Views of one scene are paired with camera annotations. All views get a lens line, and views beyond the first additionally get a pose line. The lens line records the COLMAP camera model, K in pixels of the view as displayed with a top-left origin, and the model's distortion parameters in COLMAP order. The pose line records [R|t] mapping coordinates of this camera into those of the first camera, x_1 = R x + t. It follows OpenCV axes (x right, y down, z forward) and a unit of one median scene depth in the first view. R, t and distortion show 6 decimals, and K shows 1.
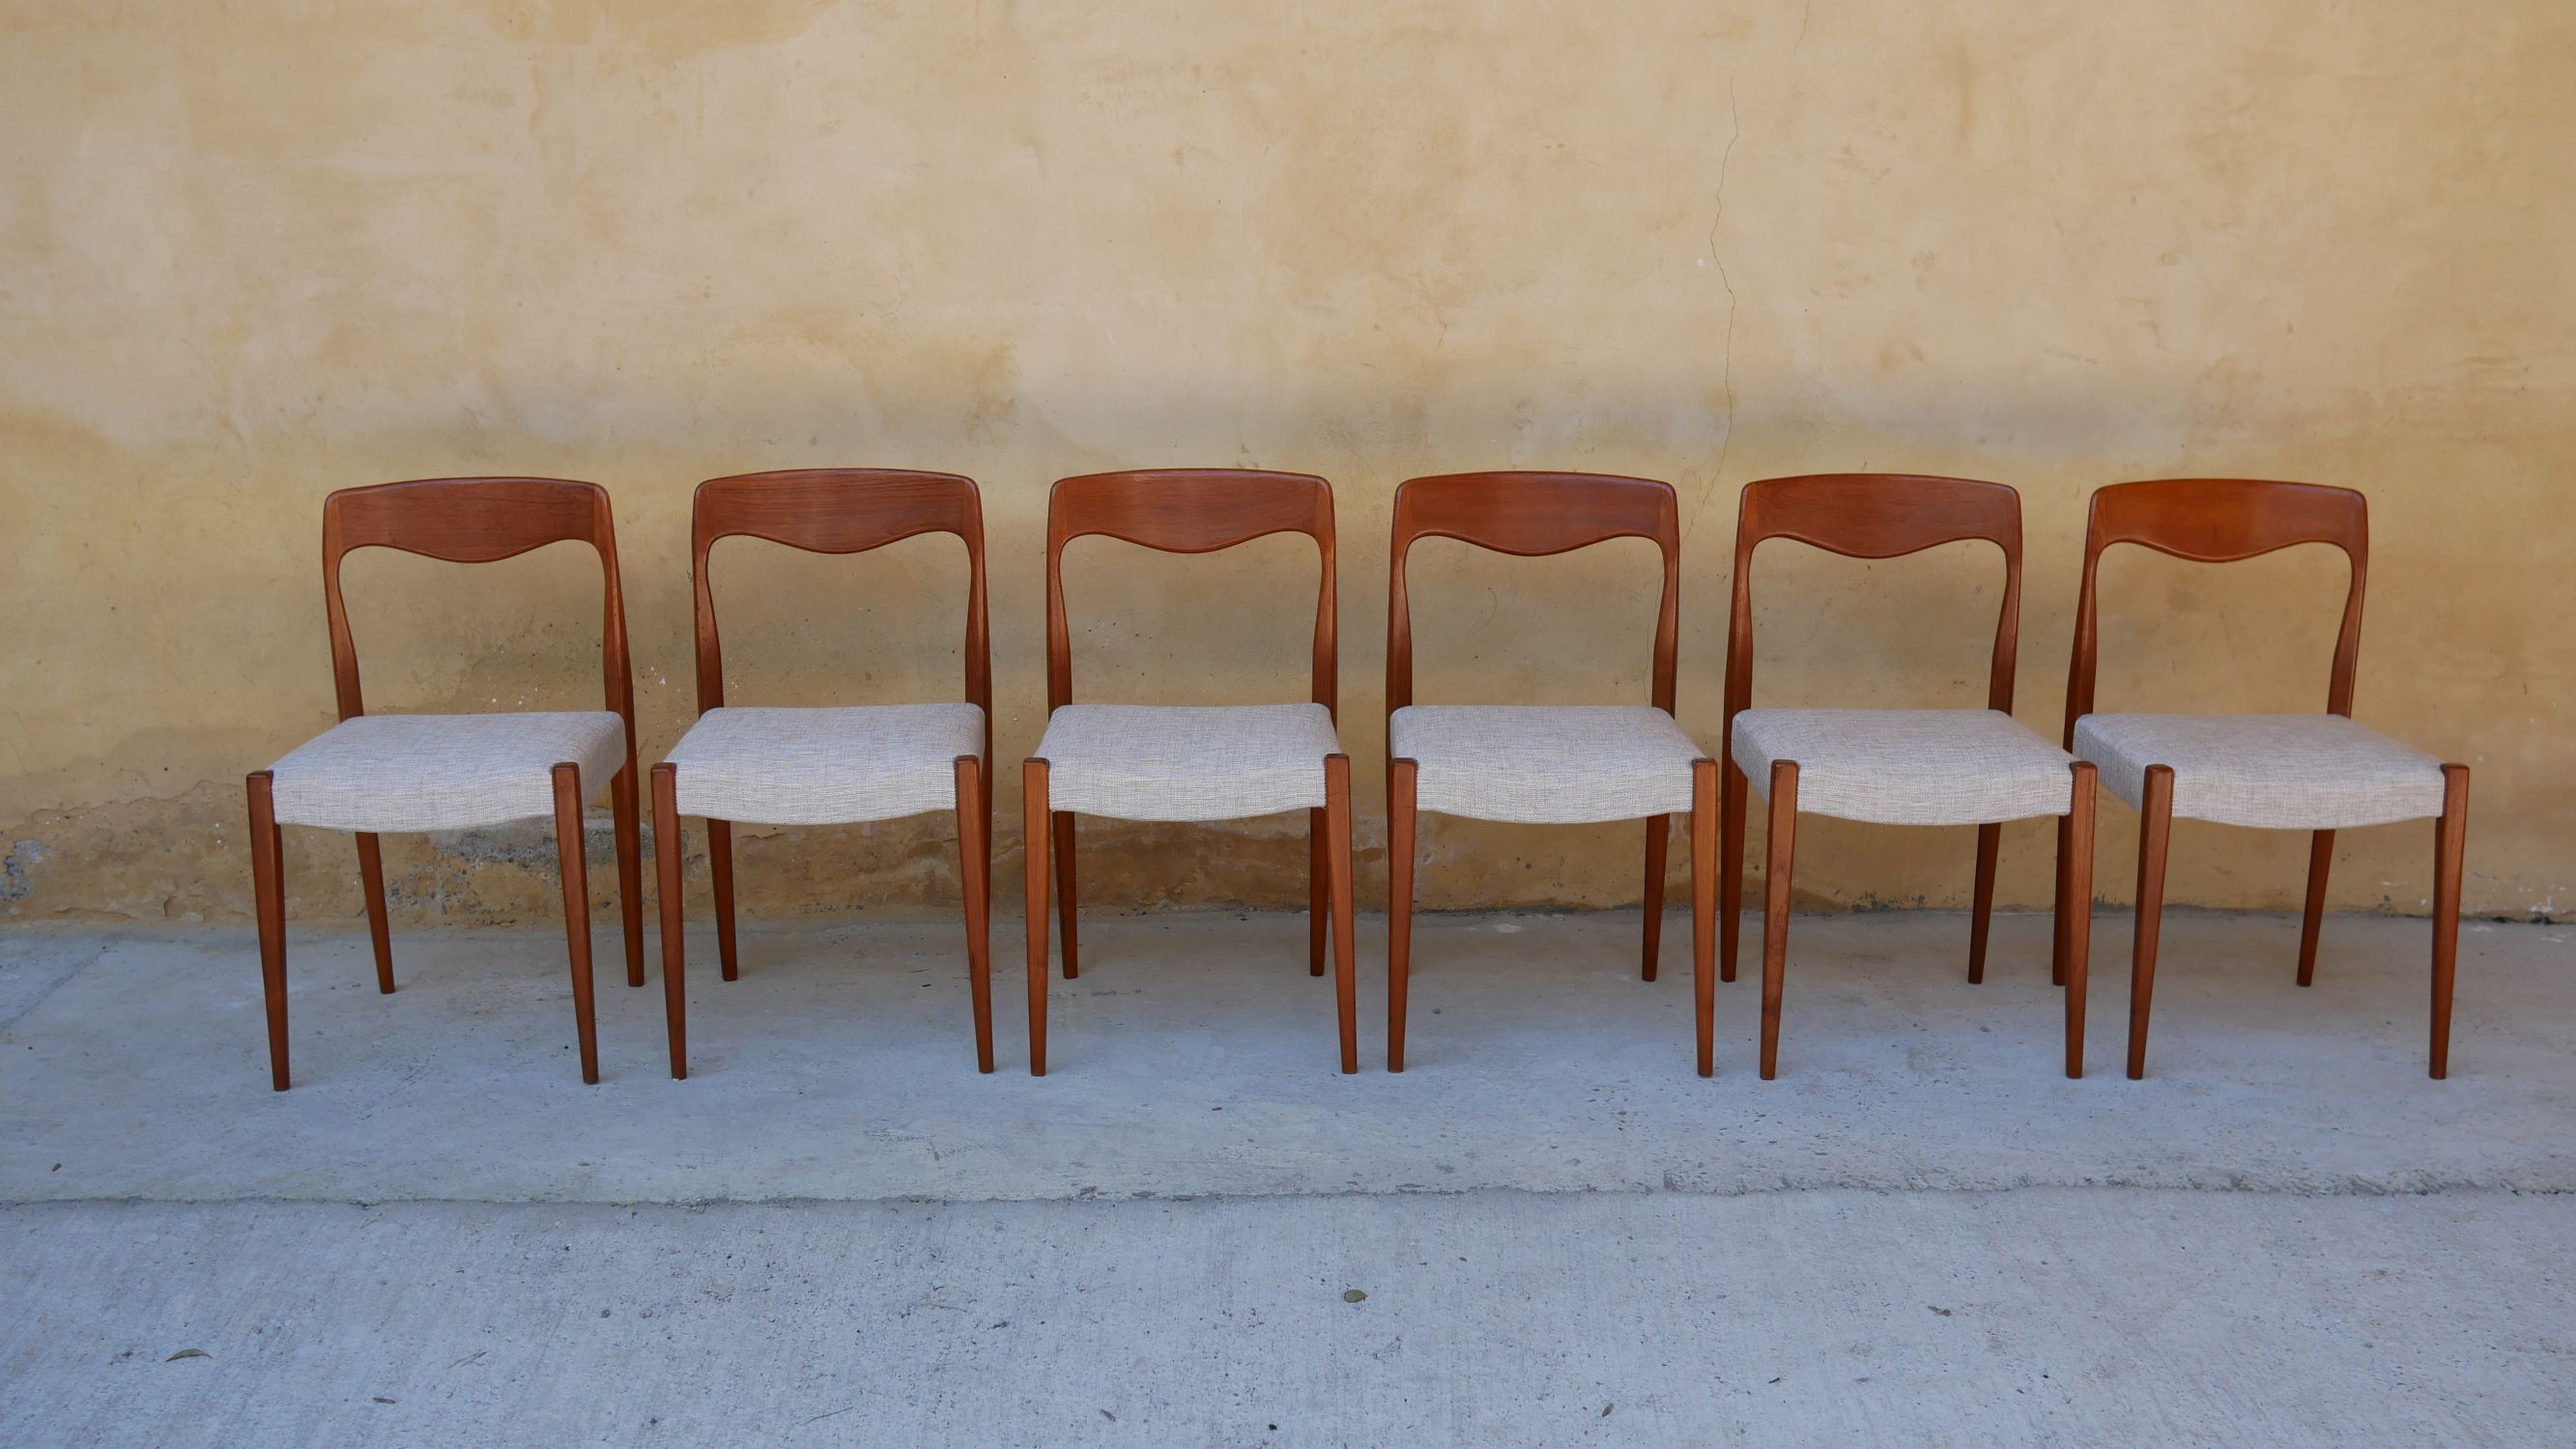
lens RADIAL K [[2898.6, 0, 1280.4], [0, 2898.6, 717.3], [0, 0, 1]] dist [-0.014121, 0.000000]
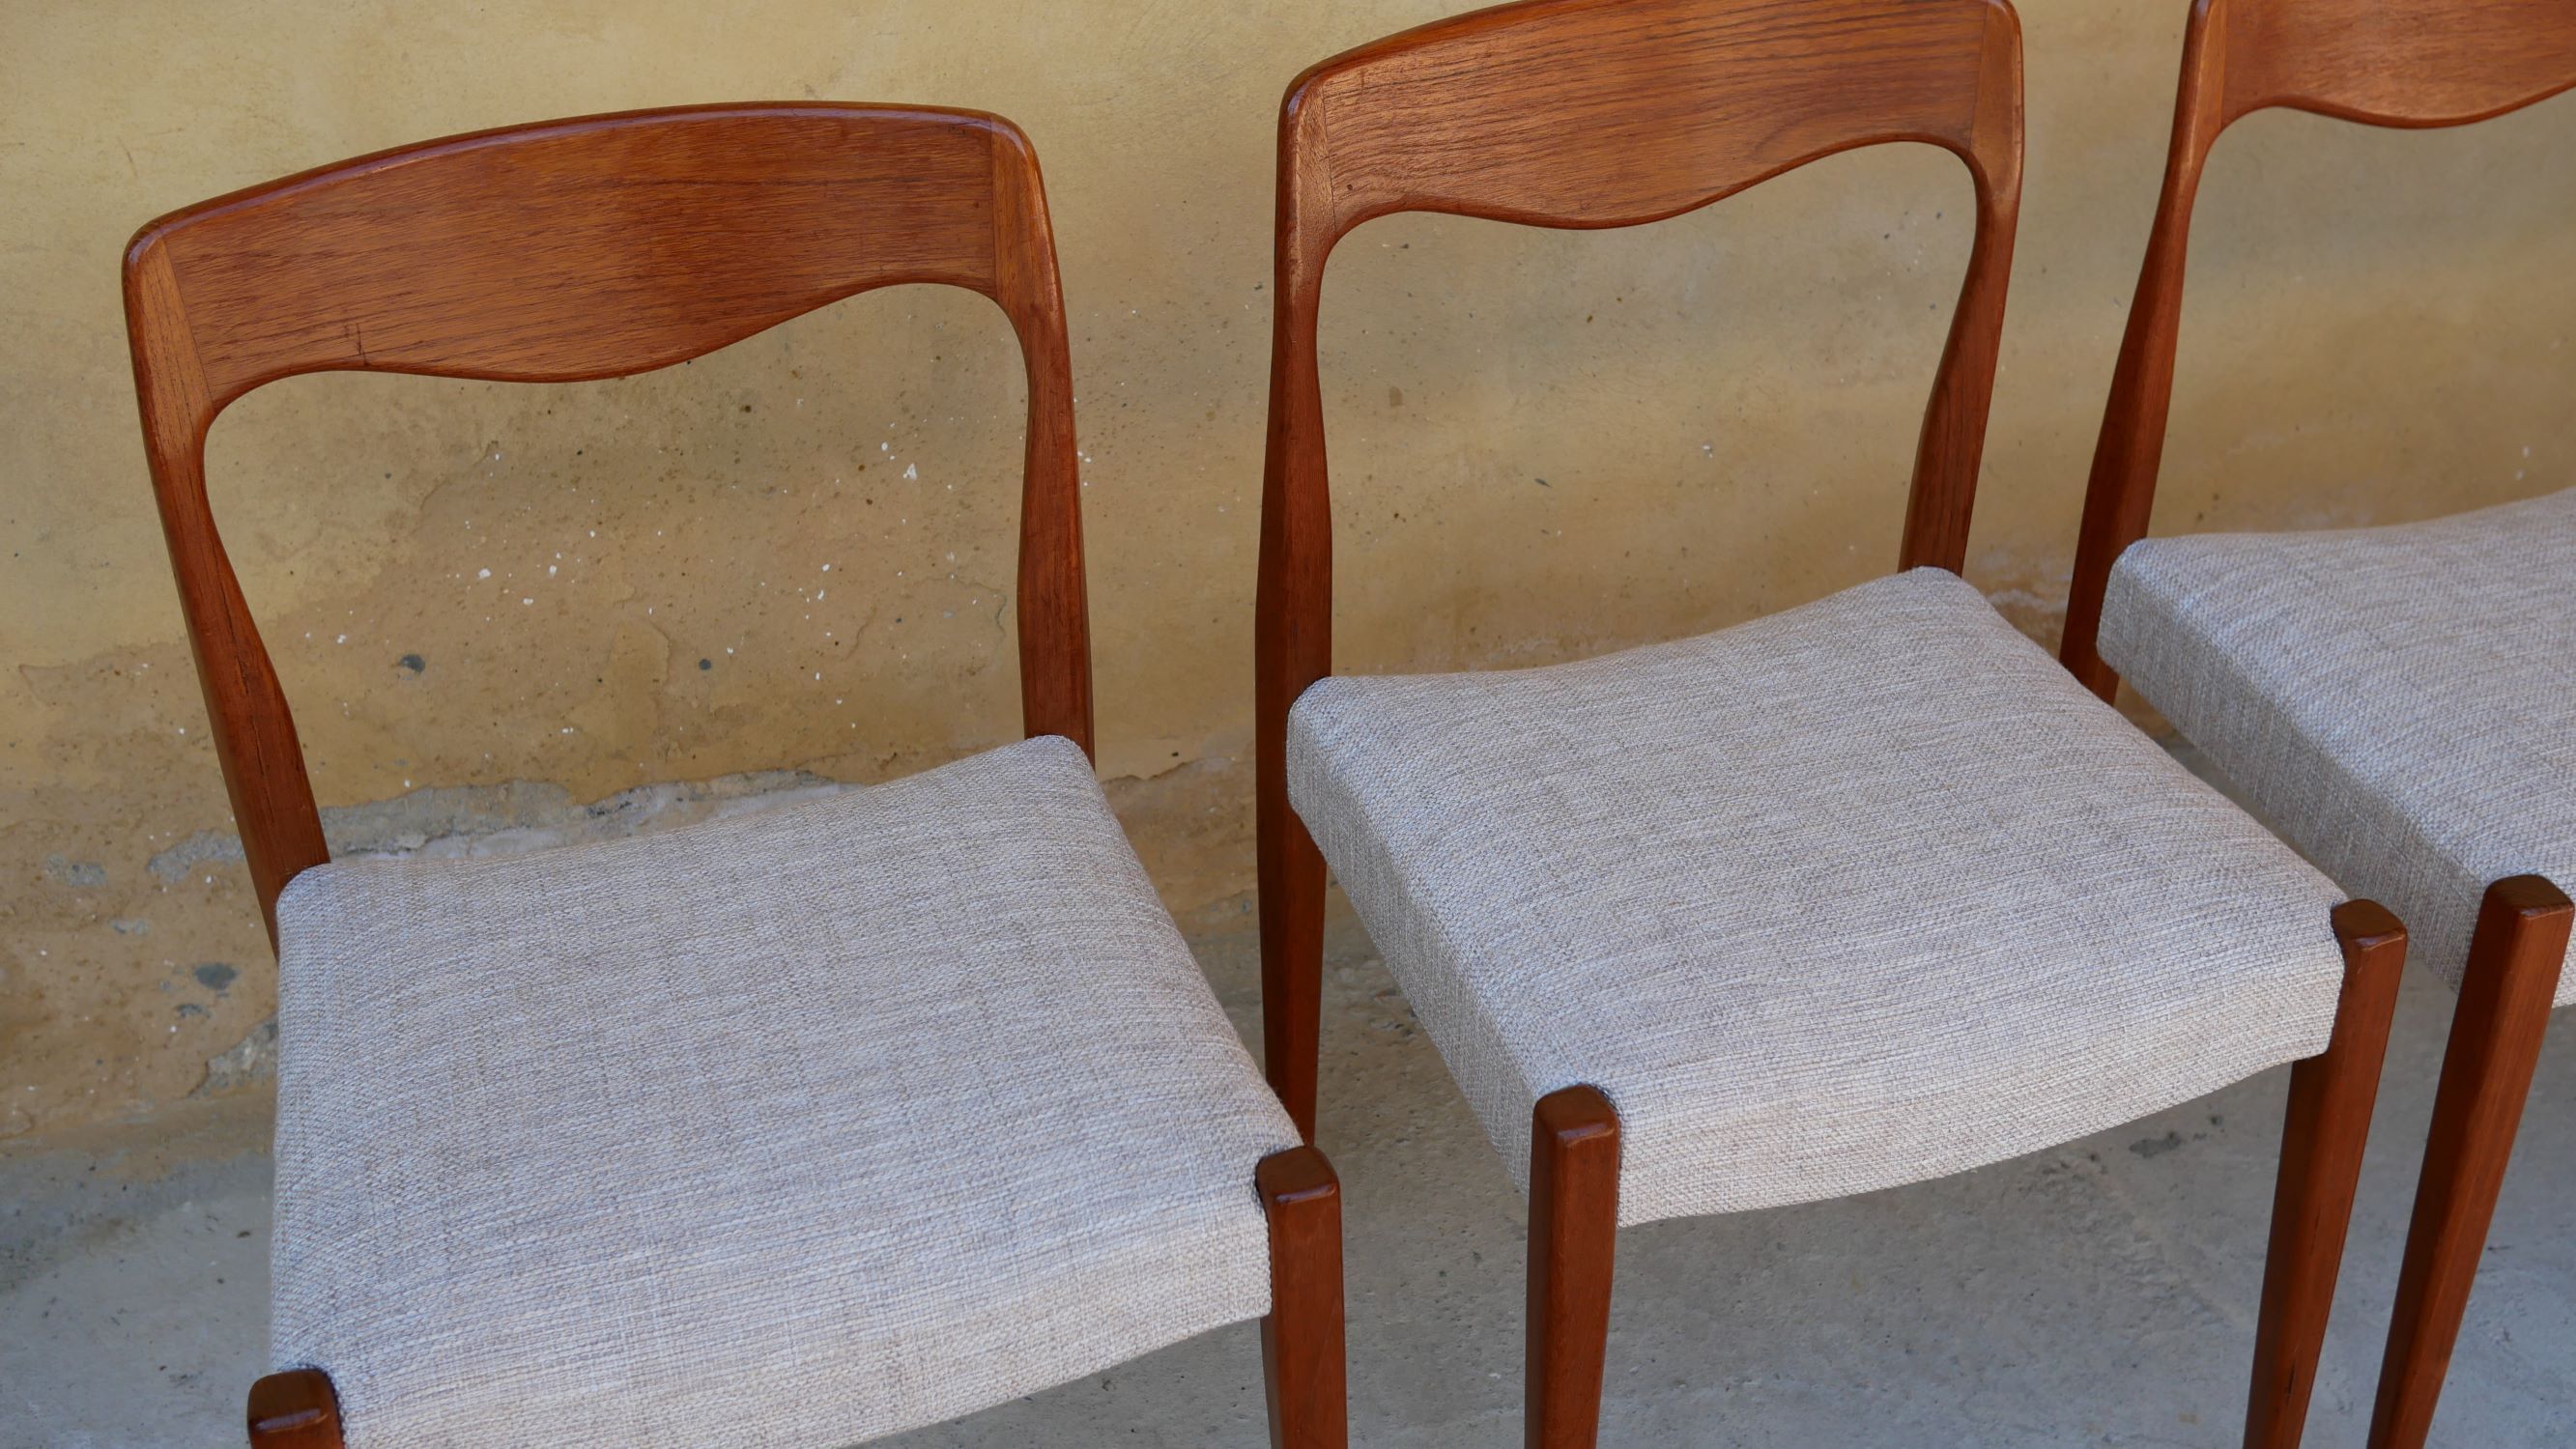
lens RADIAL K [[2898.6, 0, 1291.5], [0, 2898.6, 721.6], [0, 0, 1]] dist [-0.014121, 0.000000]
pose [[0.960218, -0.143946, 0.239291, -0.277730], [0.056209, 0.938996, 0.339303, -0.119002], [-0.273534, -0.312355, 0.909733, 0.643897]]
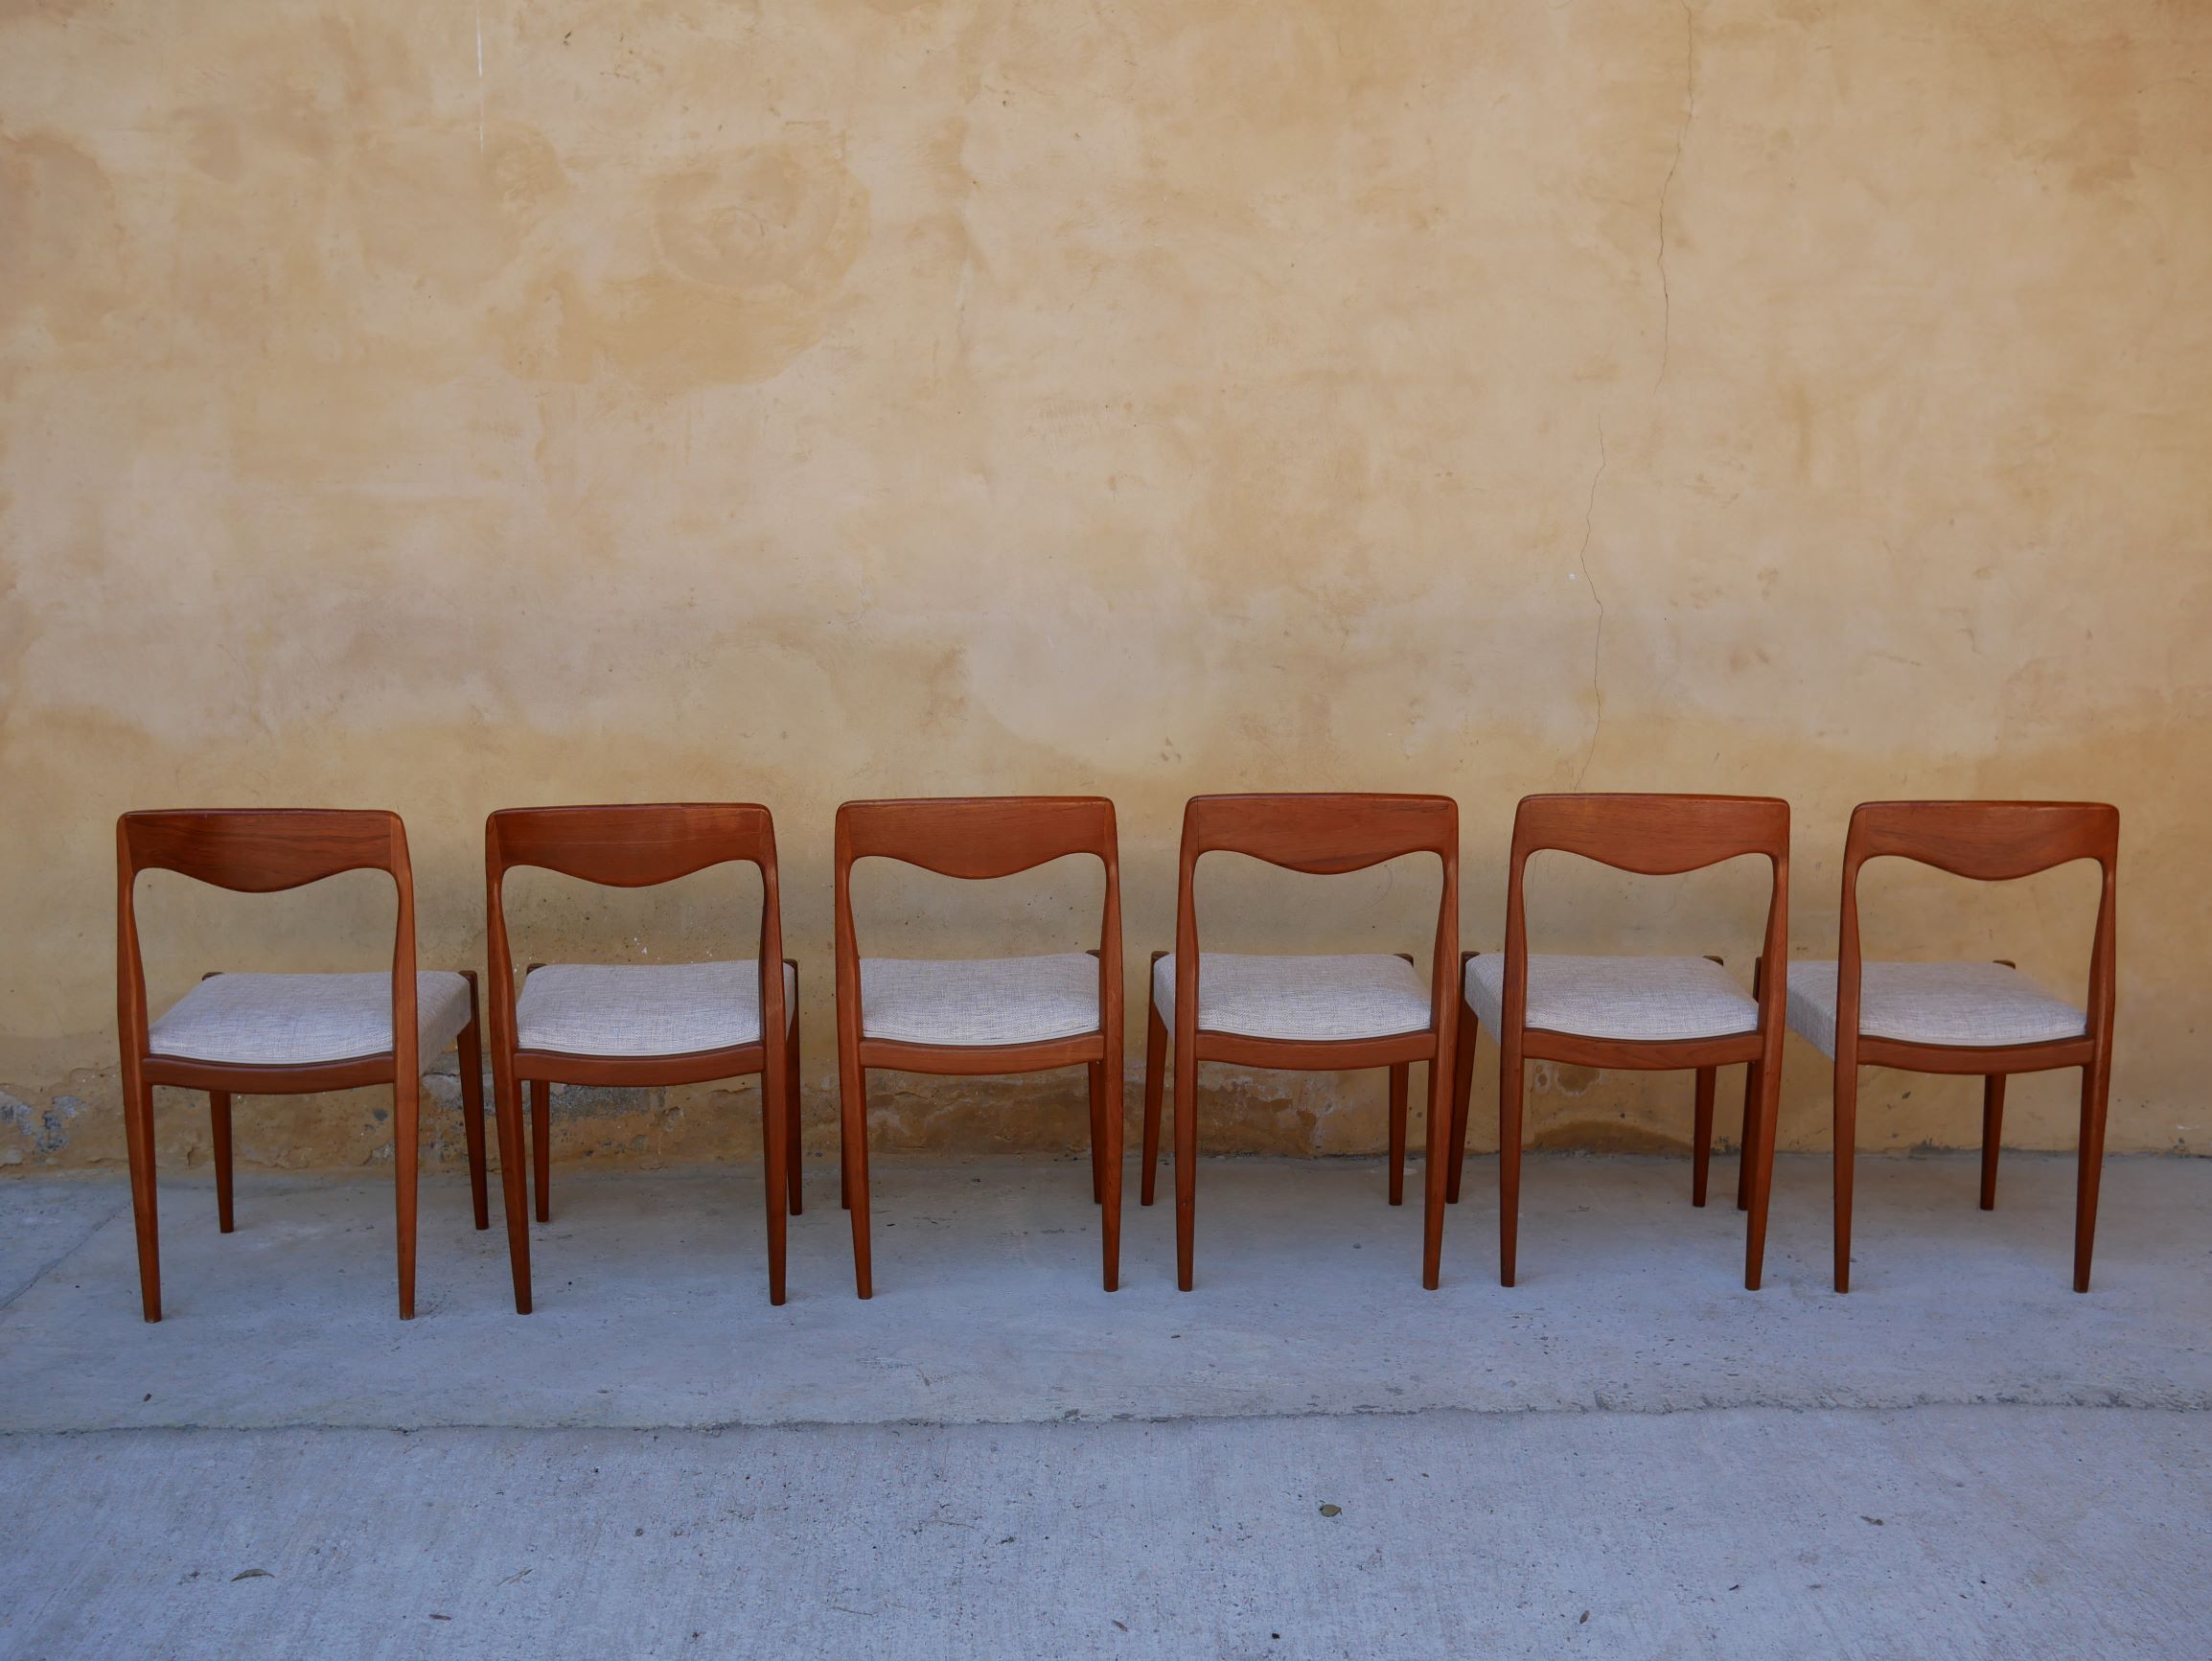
lens RADIAL K [[2493.4, 0, 1102.3], [0, 2493.4, 830.4], [0, 0, 1]] dist [-0.013865, 0.000000]
pose [[0.999822, -0.001846, 0.018775, -0.058514], [0.003072, 0.997848, -0.065499, 0.004971], [-0.018613, 0.065545, 0.997676, 0.041705]]
